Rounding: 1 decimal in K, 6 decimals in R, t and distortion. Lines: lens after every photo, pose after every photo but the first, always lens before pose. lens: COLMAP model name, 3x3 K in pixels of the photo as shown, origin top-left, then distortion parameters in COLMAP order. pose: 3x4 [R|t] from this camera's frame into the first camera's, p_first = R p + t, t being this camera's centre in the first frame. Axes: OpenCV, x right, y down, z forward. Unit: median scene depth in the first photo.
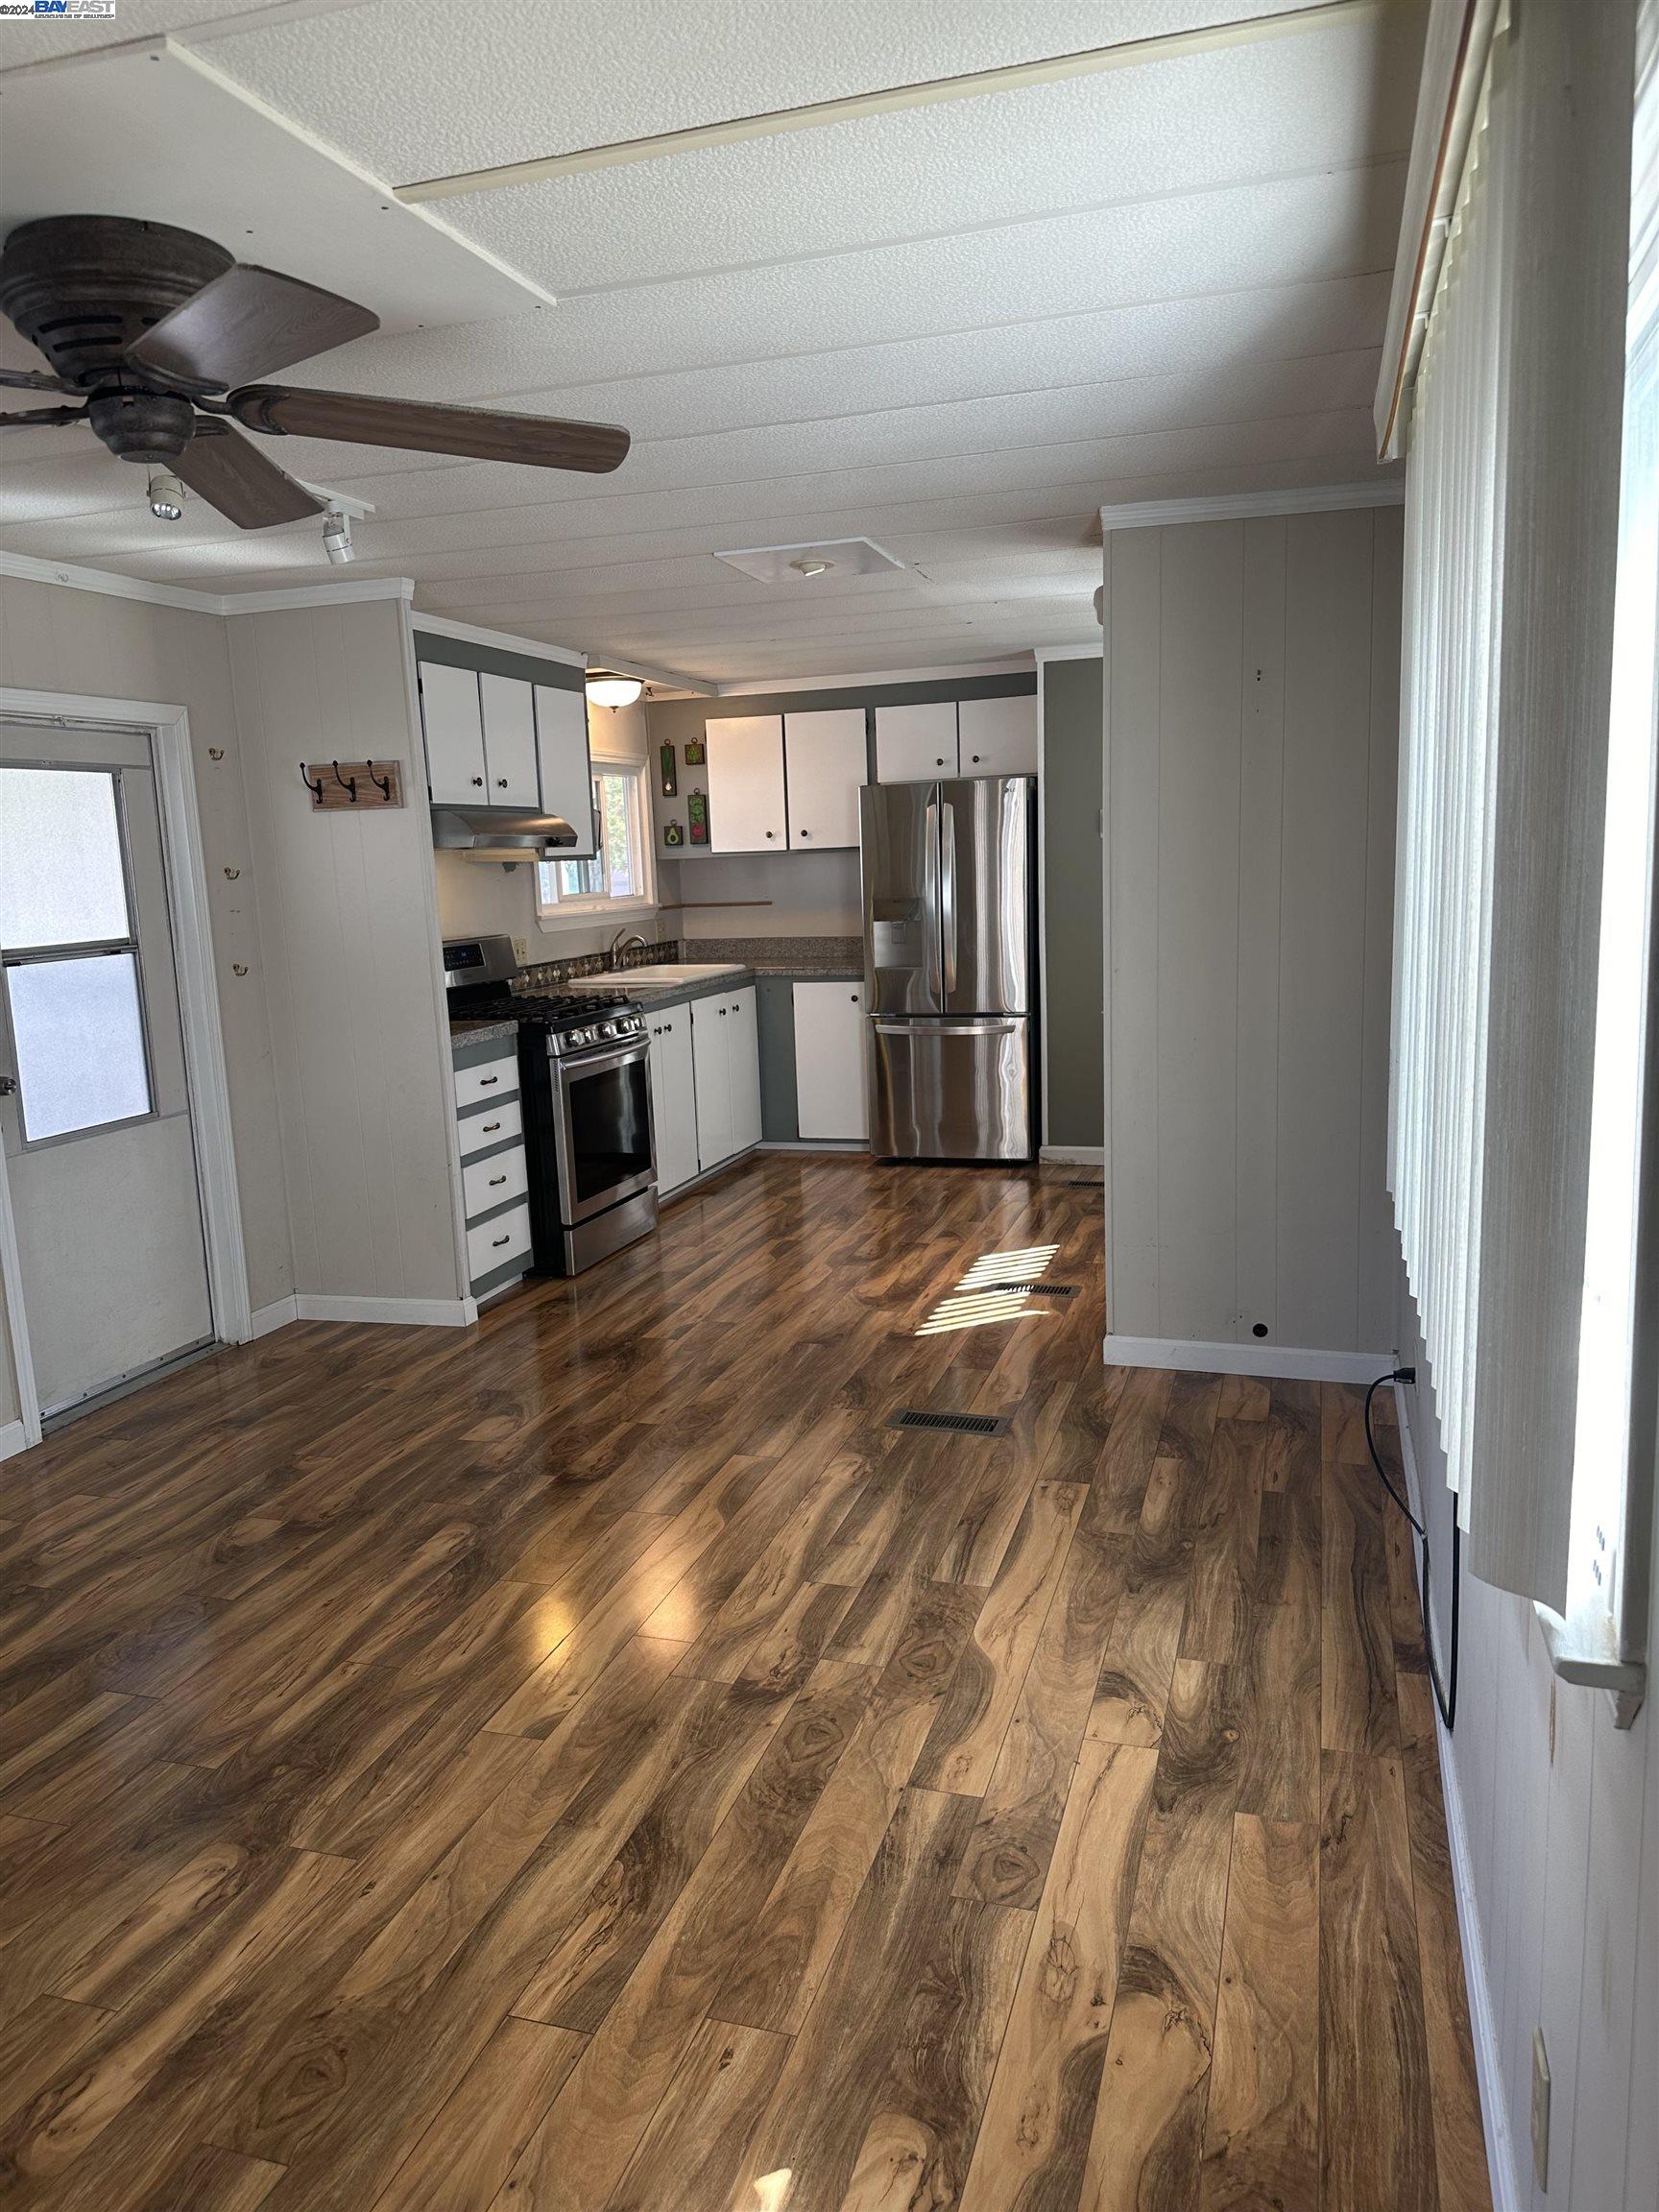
lens RADIAL K [[1562.3, 0, 815.3], [0, 1562.3, 1120.4], [0, 0, 1]] dist [0.047108, -0.047283]
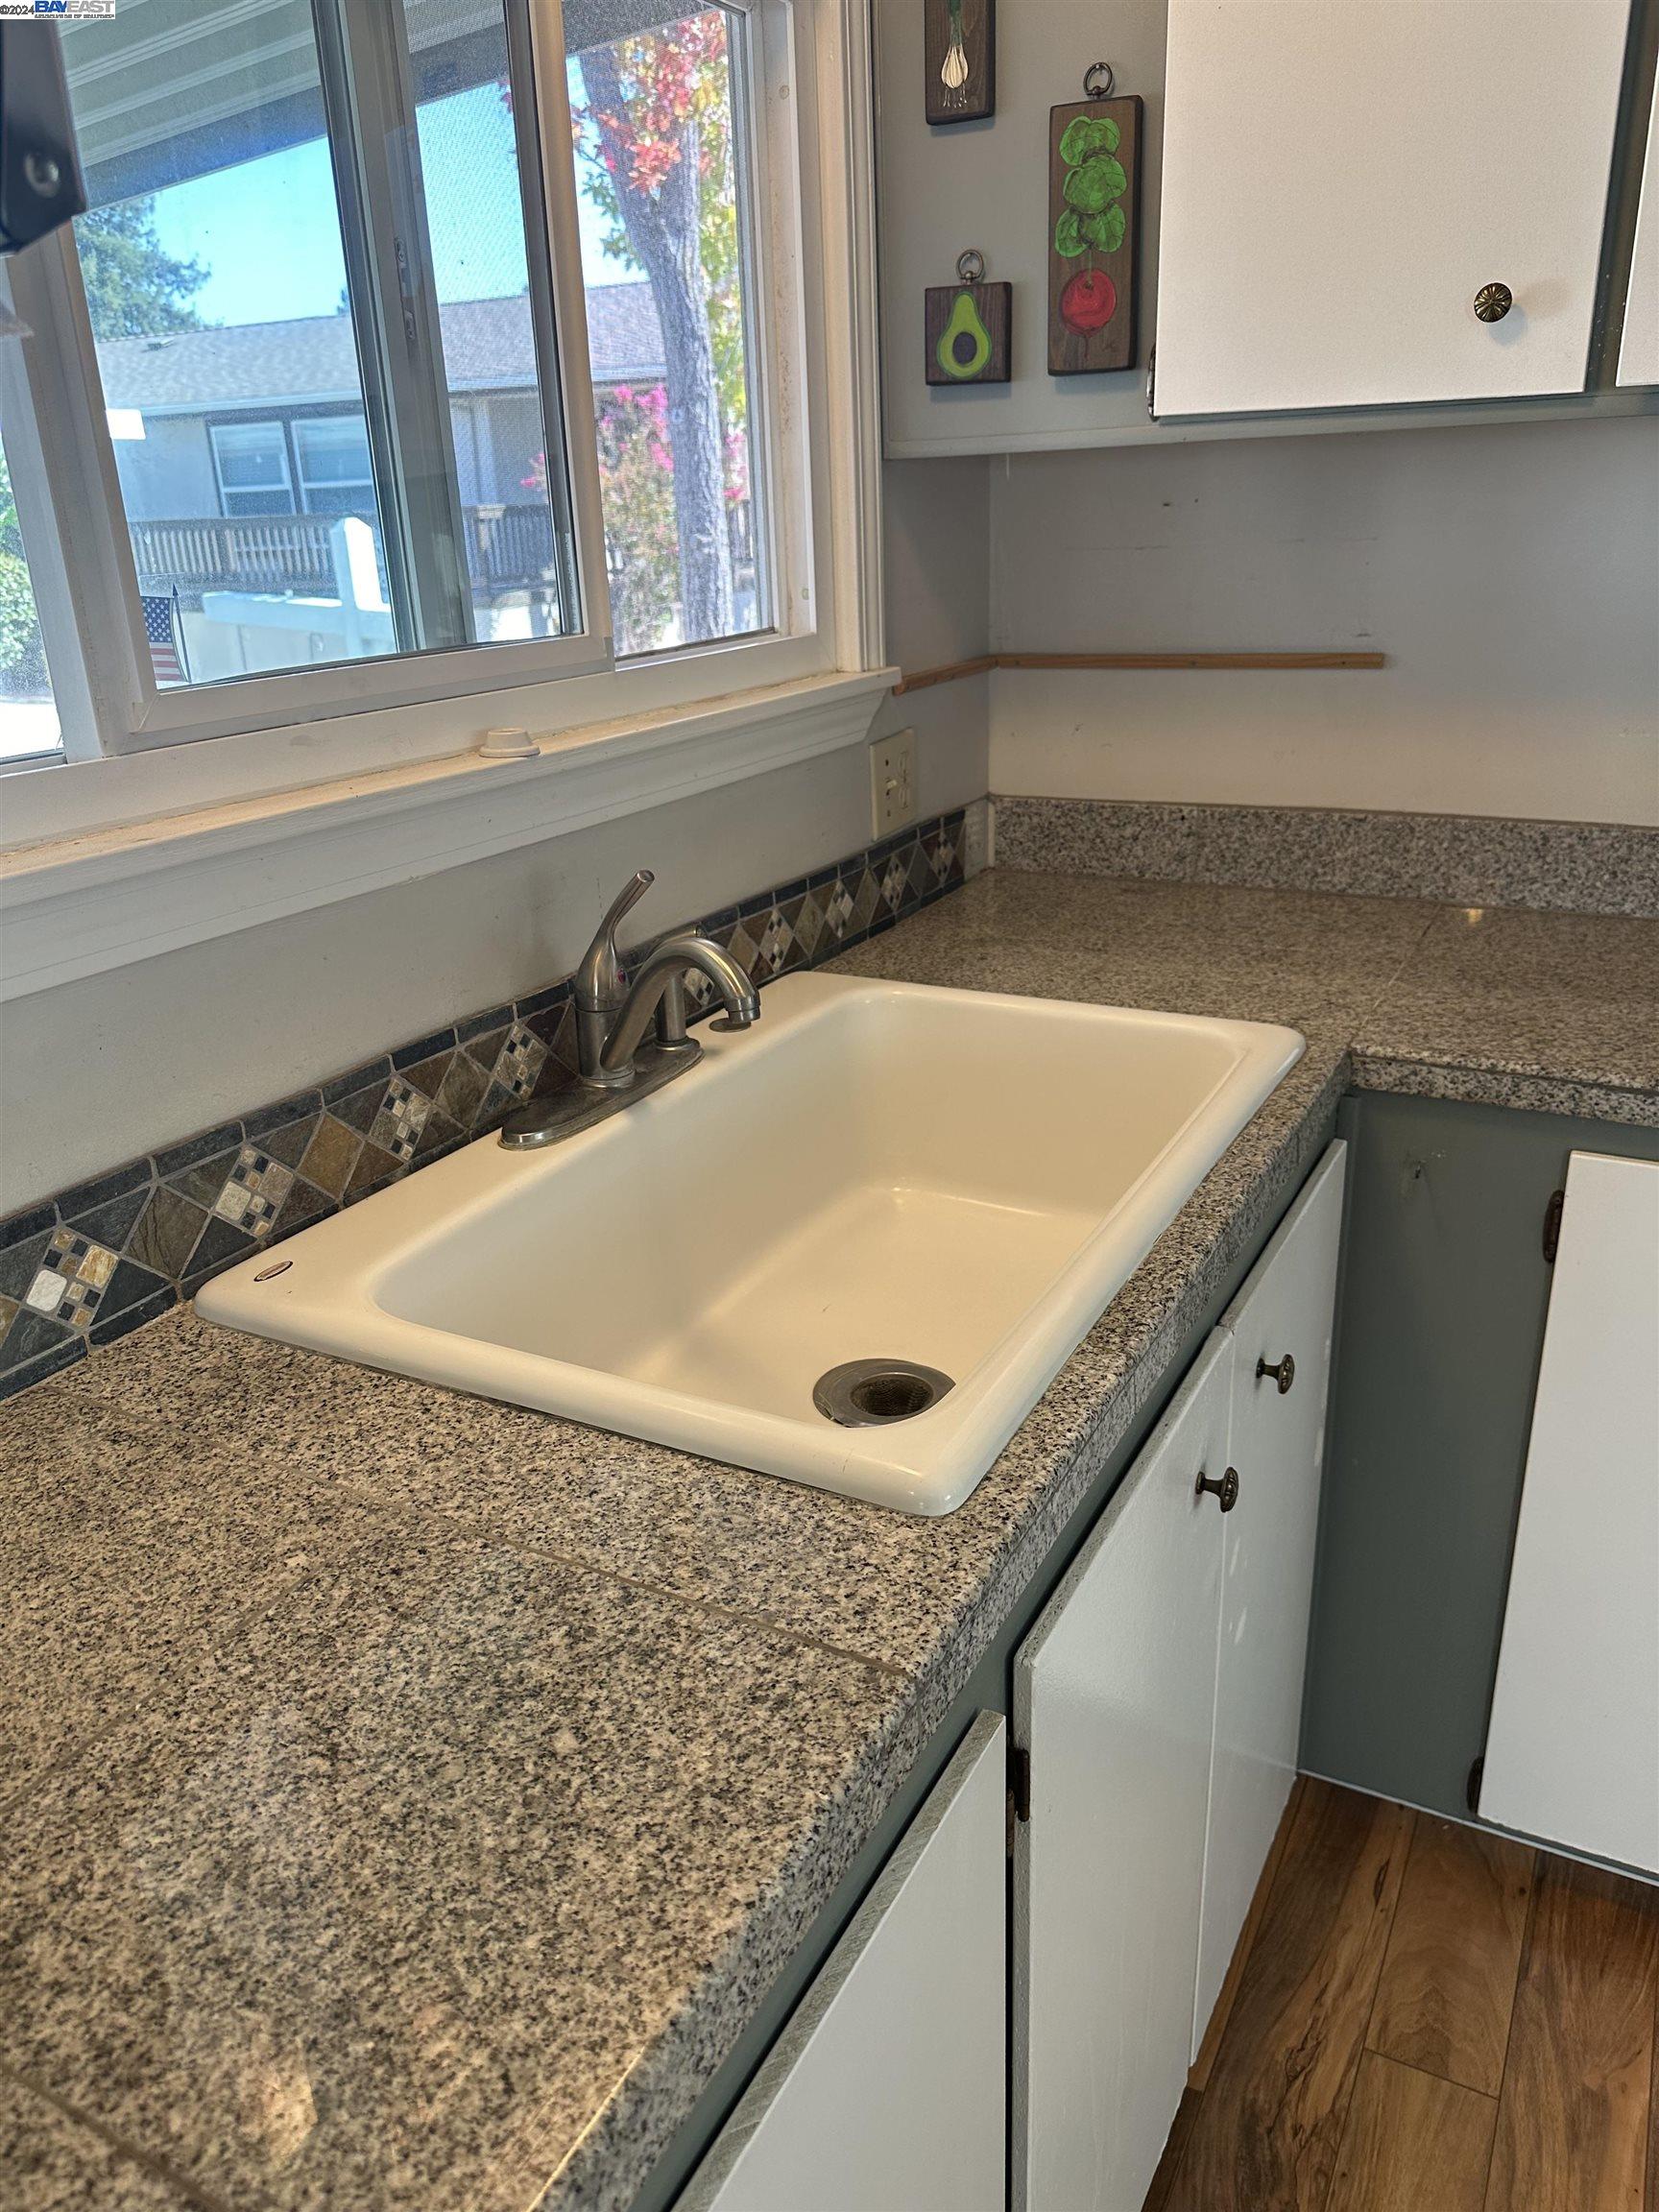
lens RADIAL K [[1562.3, 0, 838.0], [0, 1562.3, 1095.4], [0, 0, 1]] dist [0.047108, -0.047283]
pose [[0.984060, 0.064480, -0.165733, -0.110223], [-0.030710, 0.979567, 0.198761, -0.206147], [0.175162, -0.190503, 0.965933, 1.286674]]
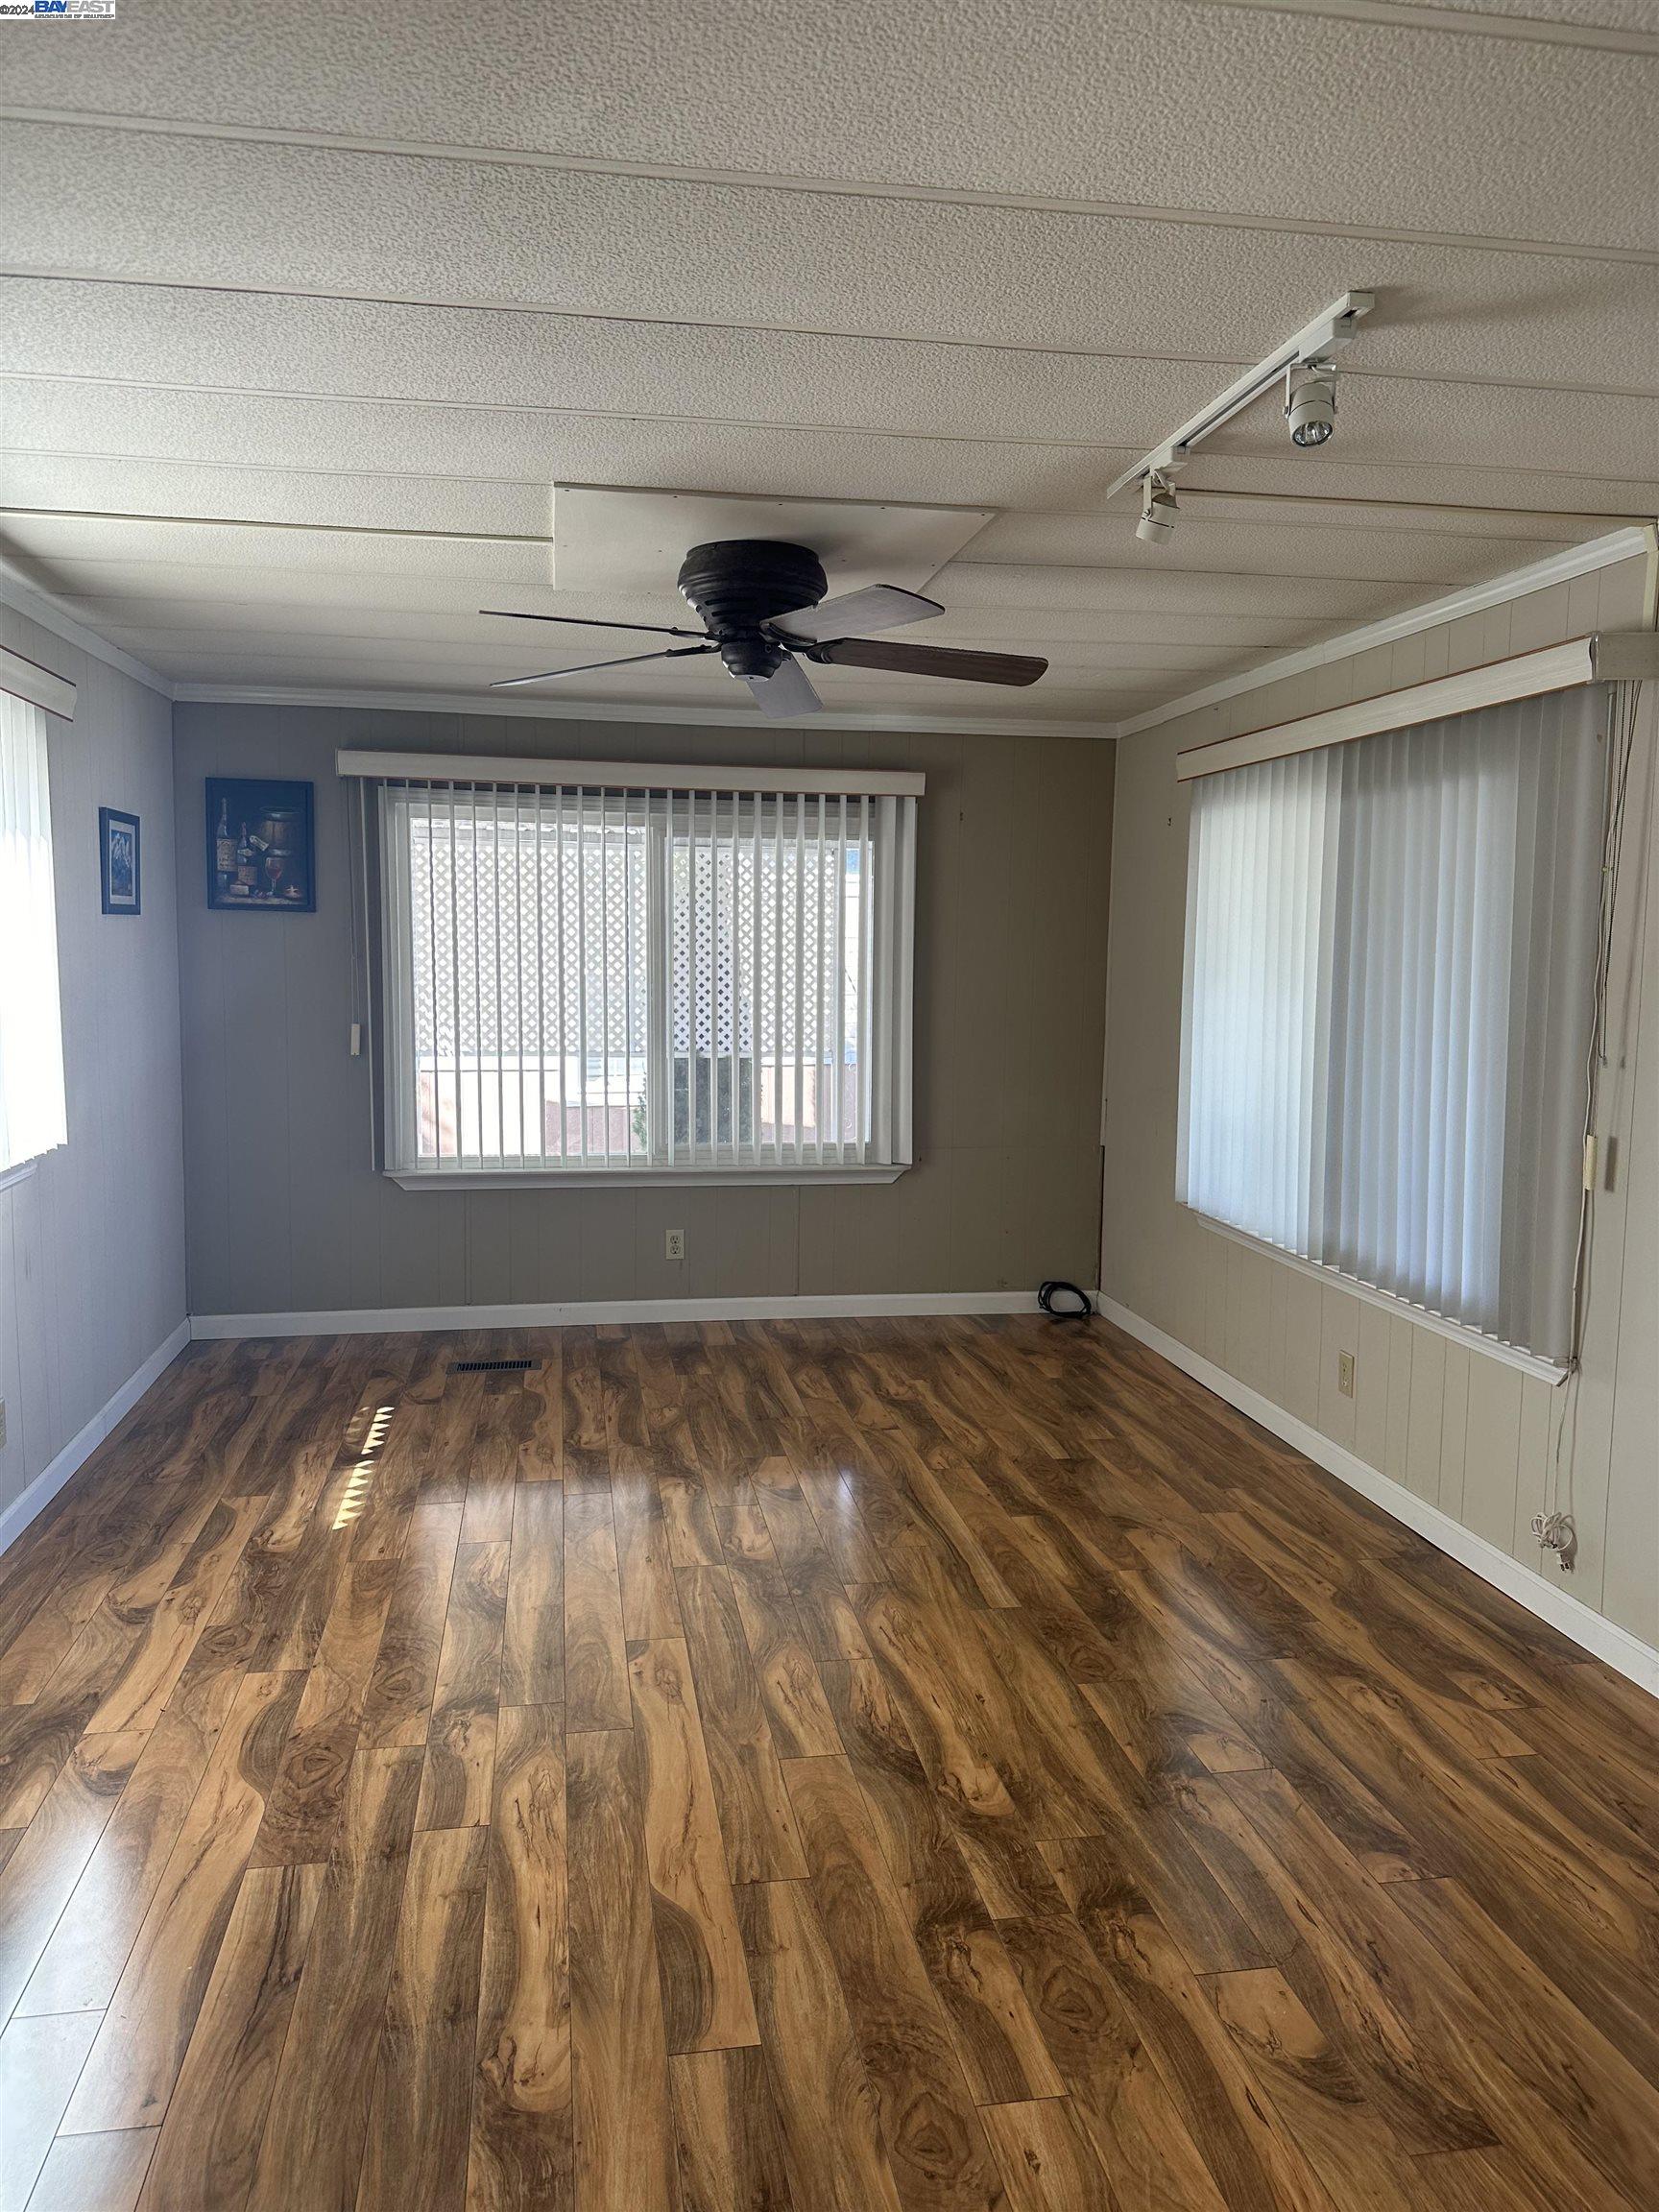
lens RADIAL K [[1562.3, 0, 807.2], [0, 1562.3, 1084.2], [0, 0, 1]] dist [0.047108, -0.047283]
pose [[-0.890883, 0.074898, -0.448015, 0.124444], [-0.050498, 0.963867, 0.261554, -0.201213], [0.451417, 0.255638, -0.854911, 1.138106]]
